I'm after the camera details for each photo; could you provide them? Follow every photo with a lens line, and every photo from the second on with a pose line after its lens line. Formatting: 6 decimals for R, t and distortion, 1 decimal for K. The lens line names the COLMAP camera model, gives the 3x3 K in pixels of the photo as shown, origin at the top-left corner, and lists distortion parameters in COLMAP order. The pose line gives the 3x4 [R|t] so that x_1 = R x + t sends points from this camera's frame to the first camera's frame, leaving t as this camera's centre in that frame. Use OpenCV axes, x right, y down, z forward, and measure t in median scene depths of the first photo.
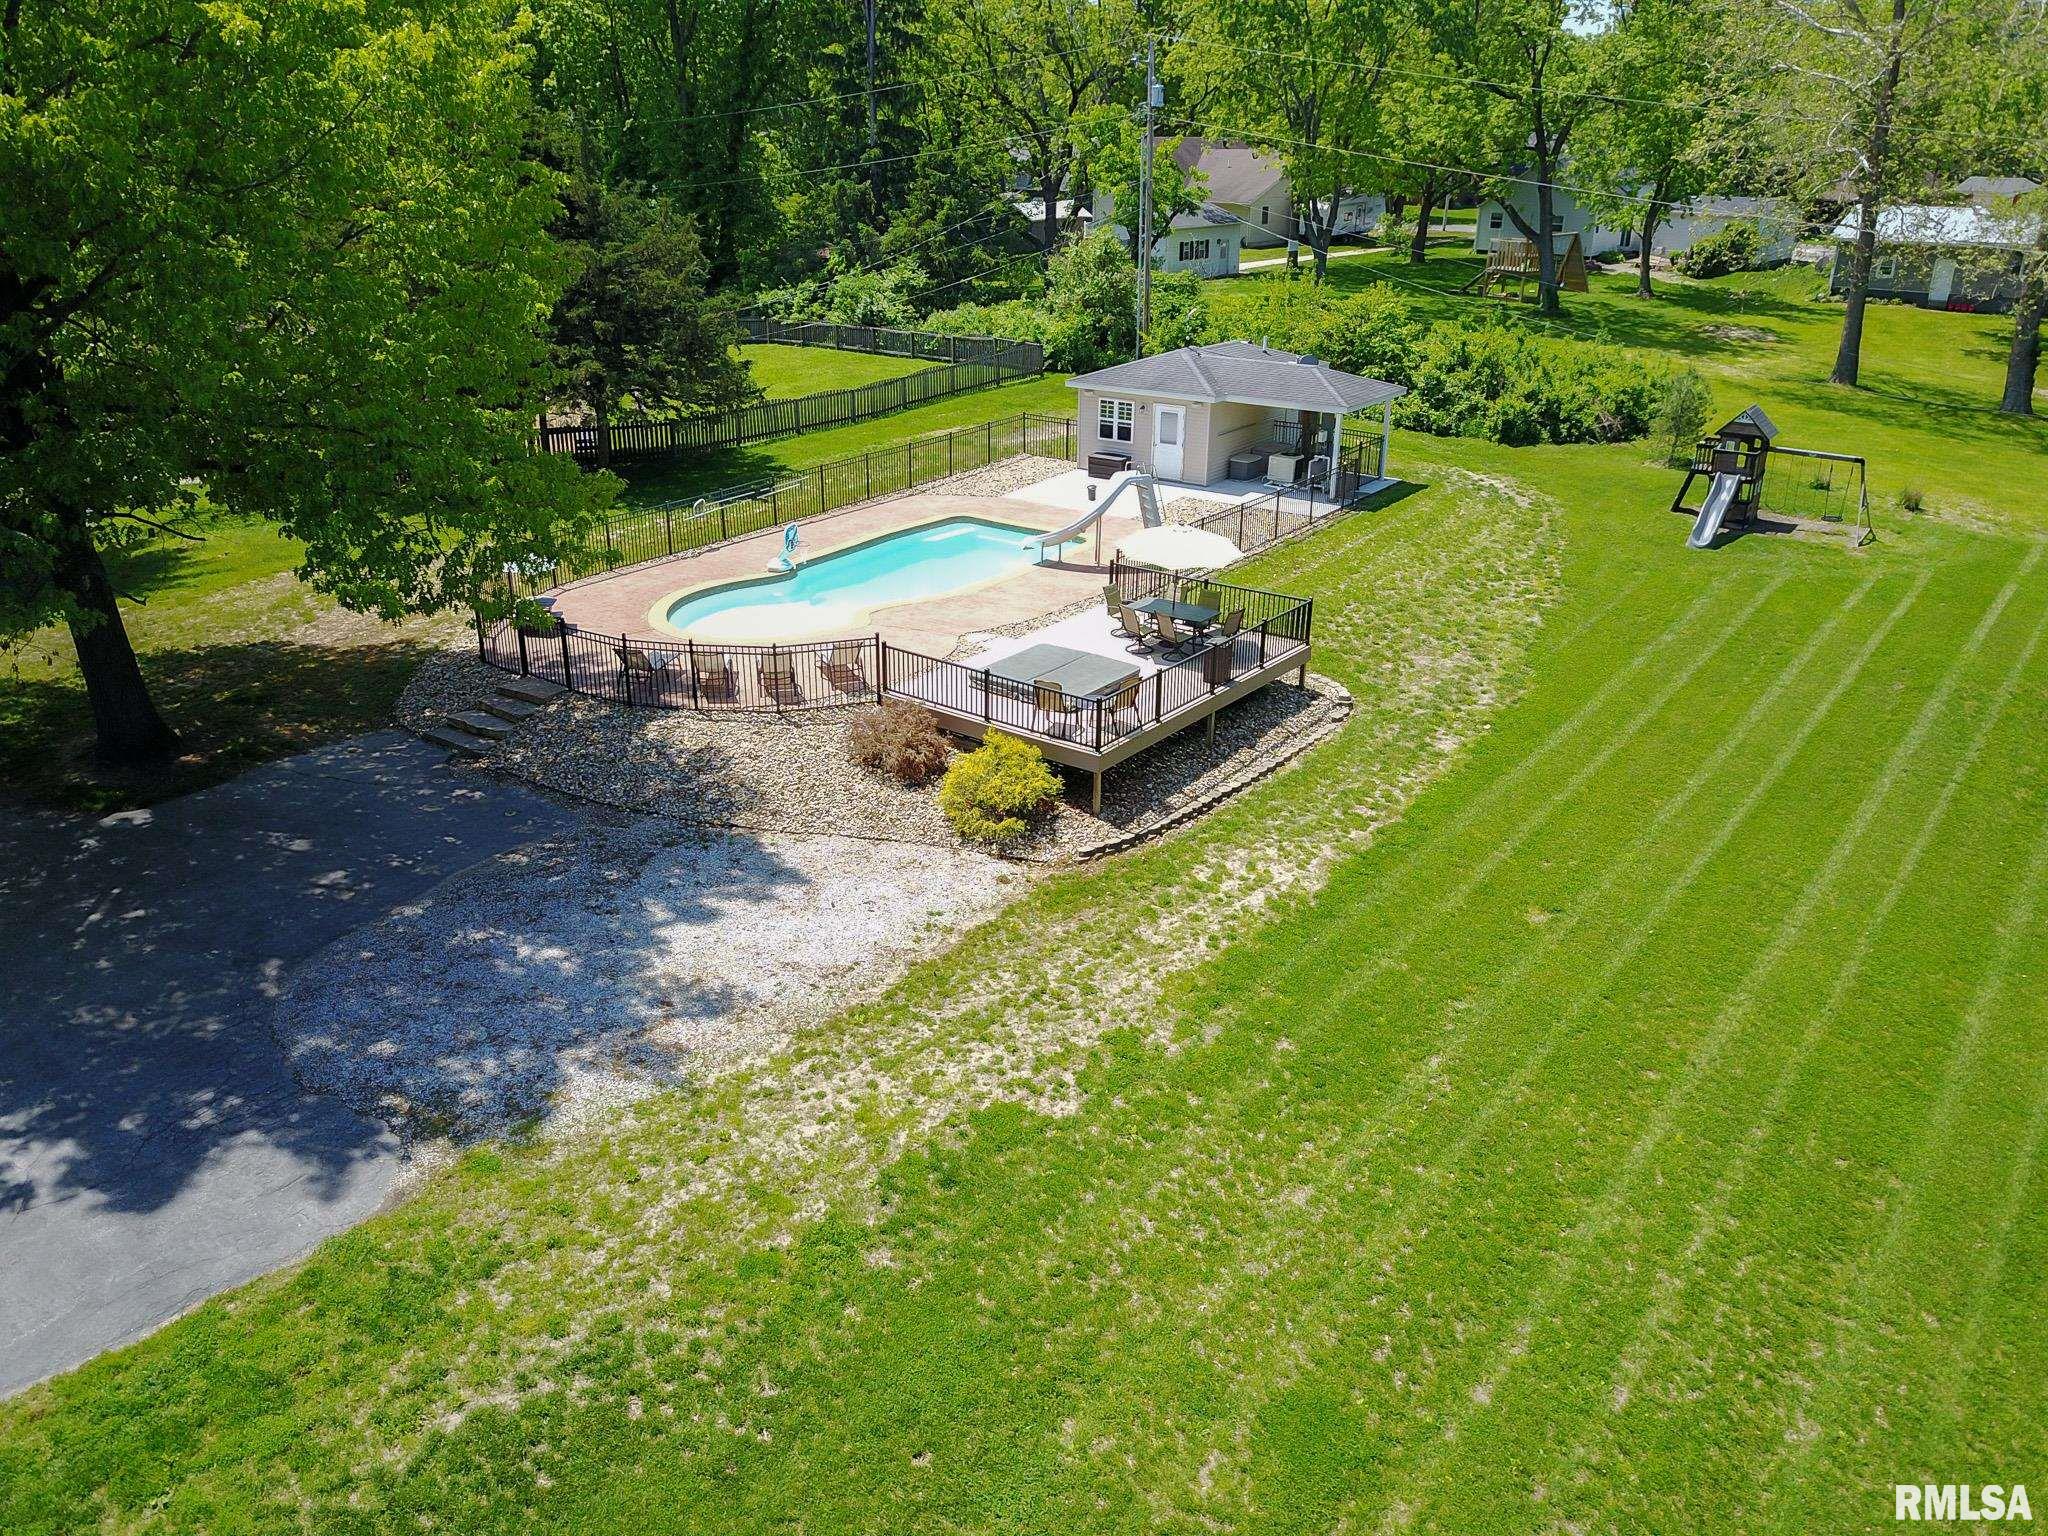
lens RADIAL K [[1555.8, 0, 1032.9], [0, 1555.8, 766.7], [0, 0, 1]] dist [0.025042, -0.023523]
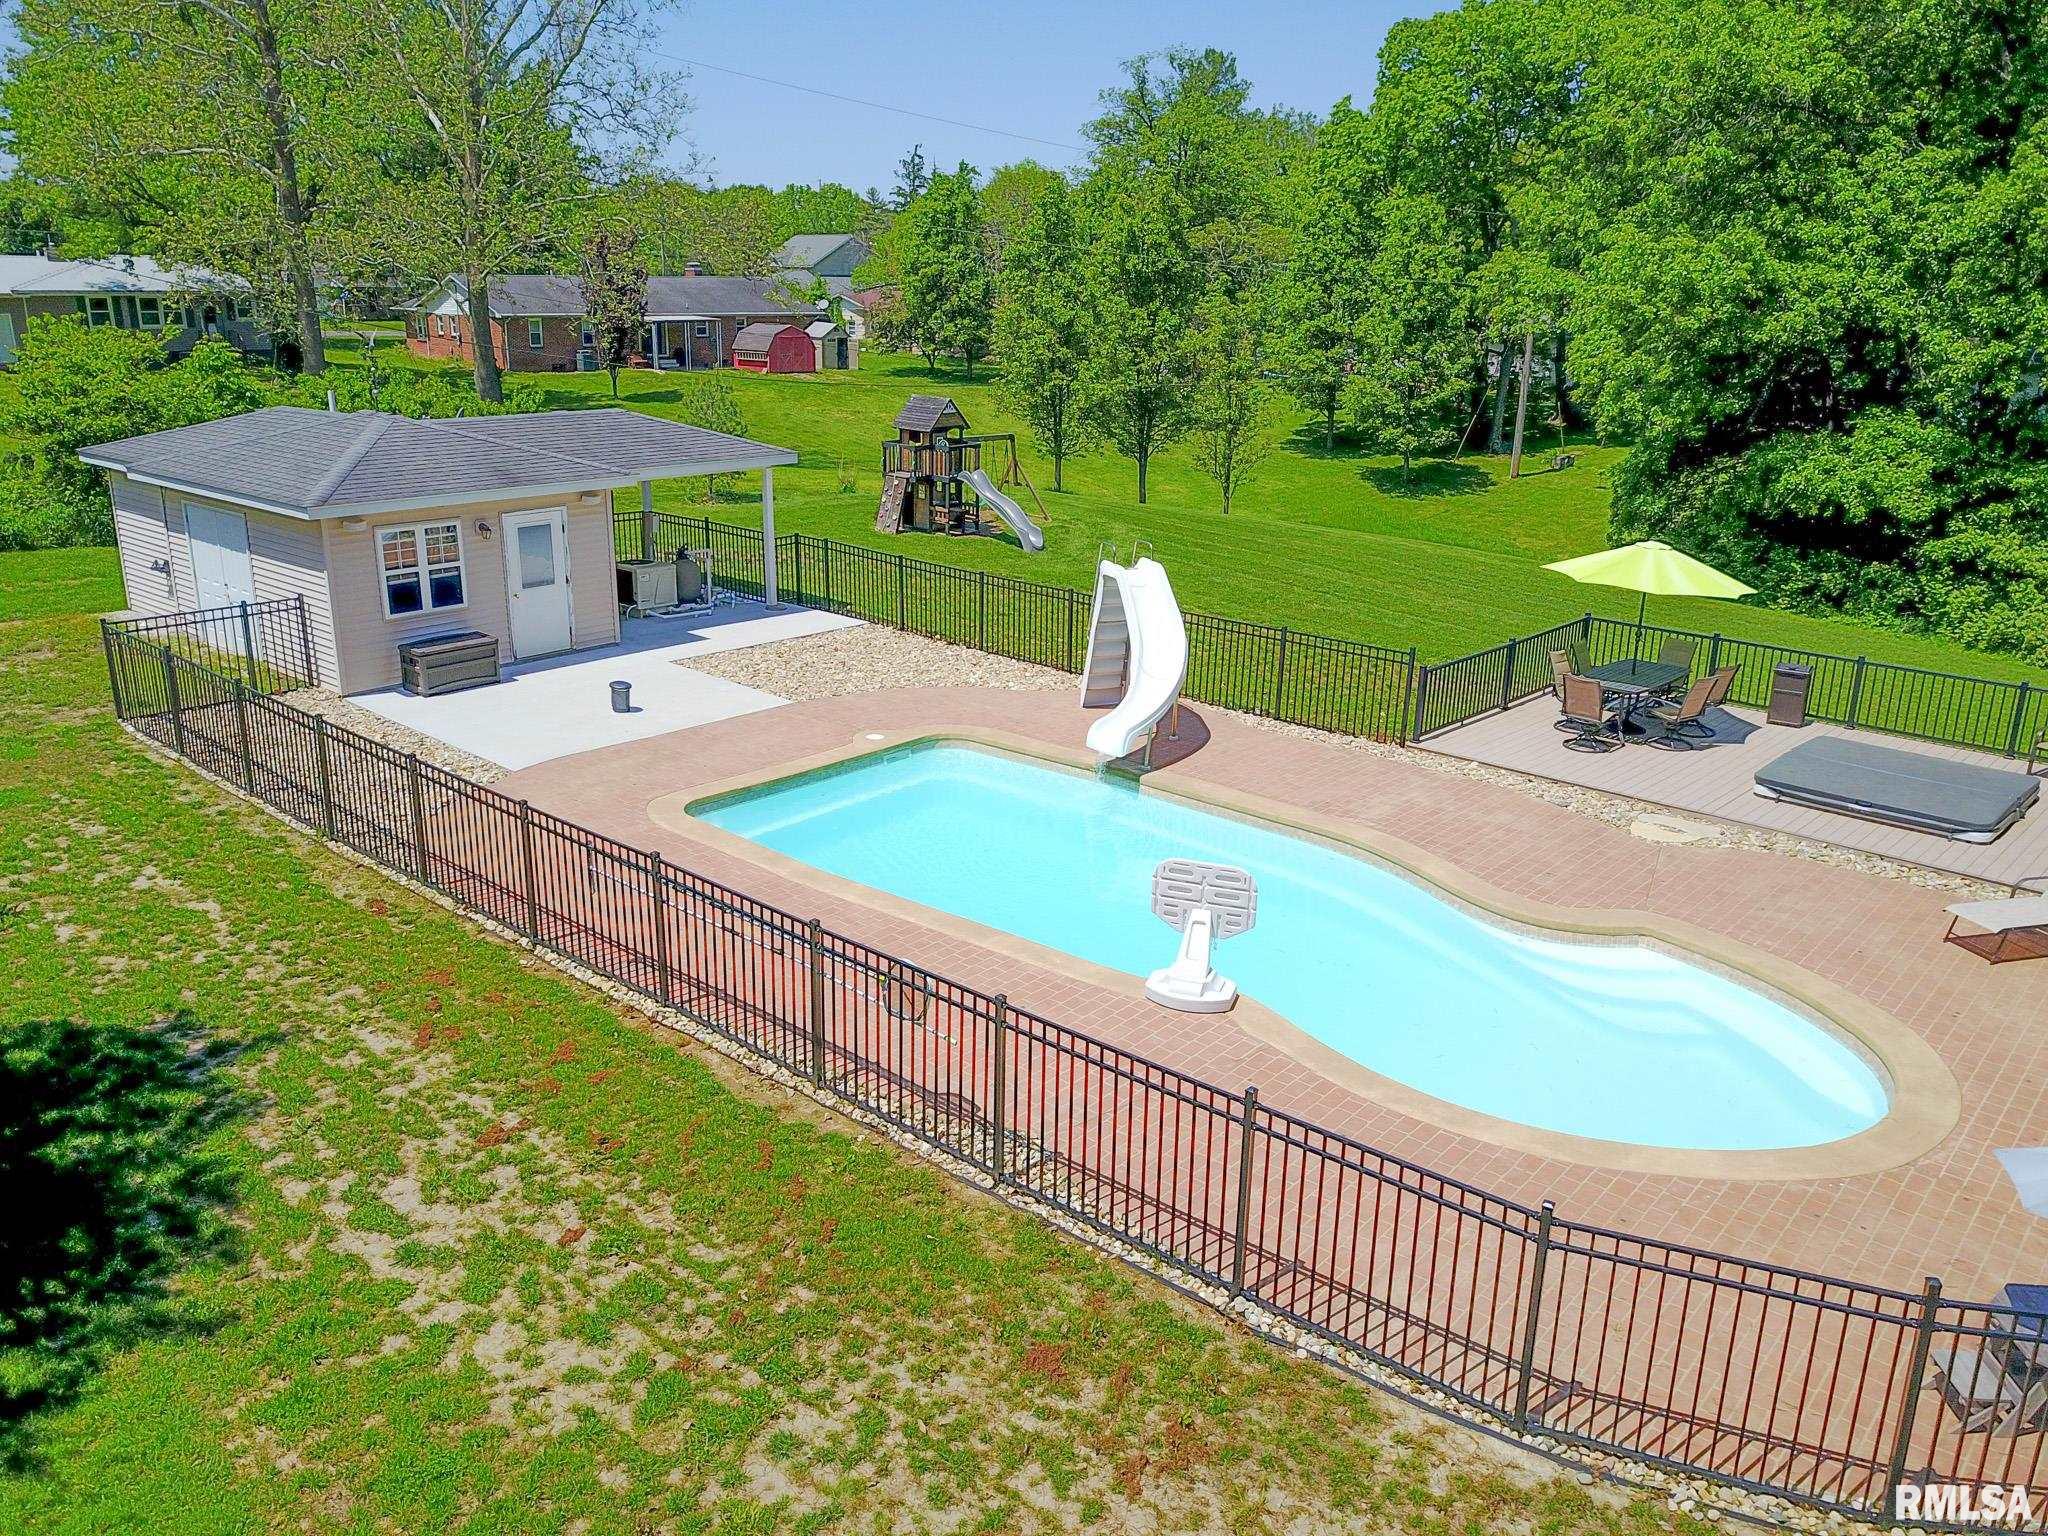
lens RADIAL K [[1555.8, 0, 1032.1], [0, 1555.8, 762.1], [0, 0, 1]] dist [0.025042, -0.023523]
pose [[0.104521, -0.299993, 0.948198, -0.728139], [0.377702, 0.893960, 0.241199, -0.403466], [-0.920009, 0.332925, 0.206746, 1.420994]]
